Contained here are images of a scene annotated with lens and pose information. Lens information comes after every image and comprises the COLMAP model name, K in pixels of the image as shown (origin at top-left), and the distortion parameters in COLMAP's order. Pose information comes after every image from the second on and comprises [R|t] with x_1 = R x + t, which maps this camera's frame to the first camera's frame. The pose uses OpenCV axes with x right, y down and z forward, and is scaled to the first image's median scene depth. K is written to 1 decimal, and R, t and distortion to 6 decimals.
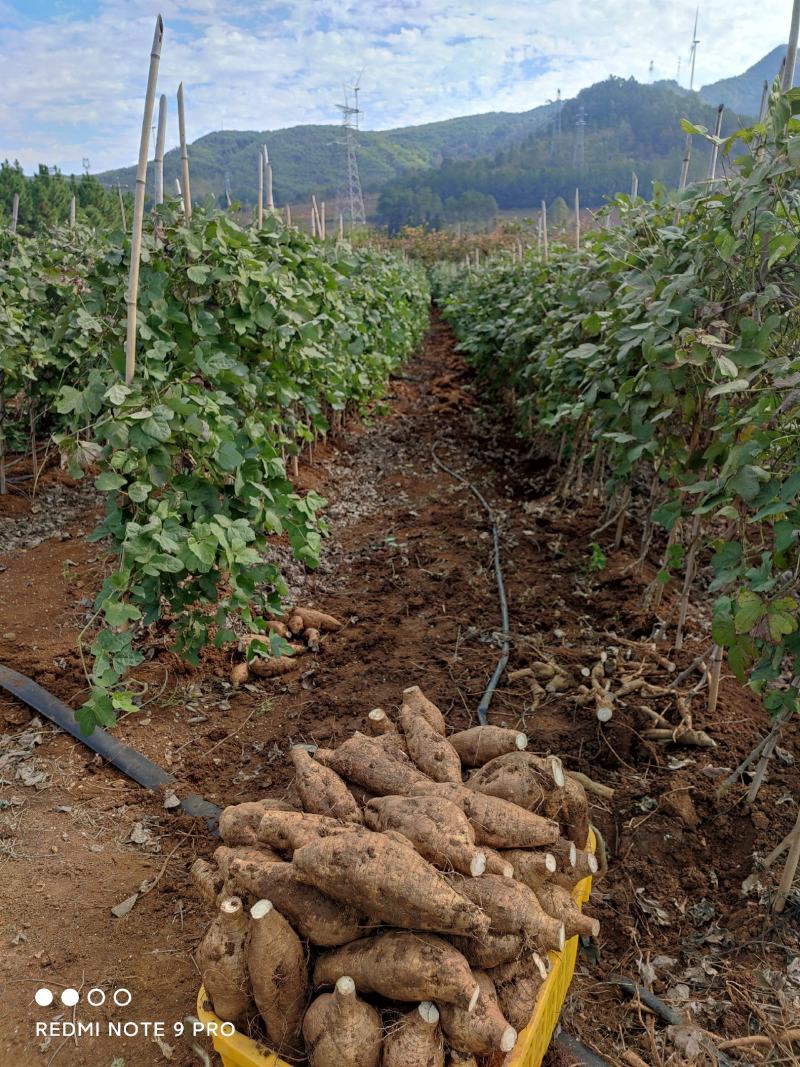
lens RADIAL K [[774.0, 0, 396.9], [0, 774.0, 528.5], [0, 0, 1]] dist [0.048018, -0.059395]
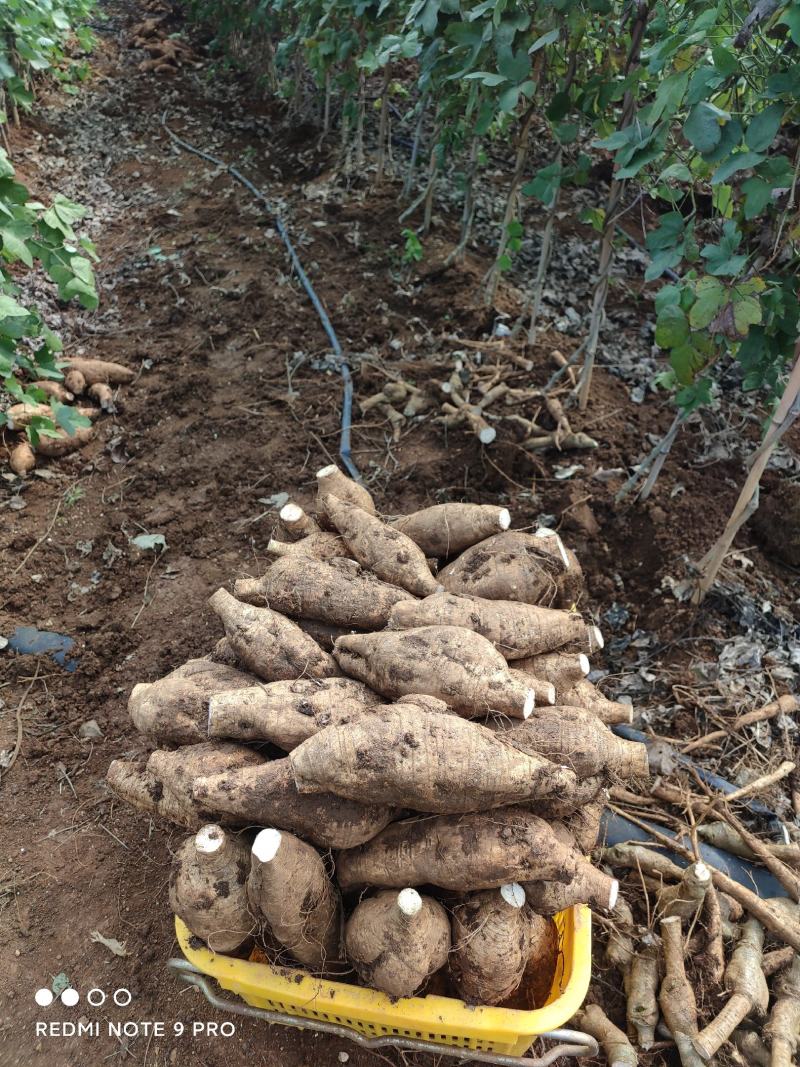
lens RADIAL K [[774.0, 0, 396.9], [0, 774.0, 528.5], [0, 0, 1]] dist [0.048018, -0.059395]
pose [[0.940678, -0.212316, 0.264666, -0.072556], [0.098568, 0.917387, 0.385599, -0.013752], [-0.324669, -0.336636, 0.883892, 0.166826]]
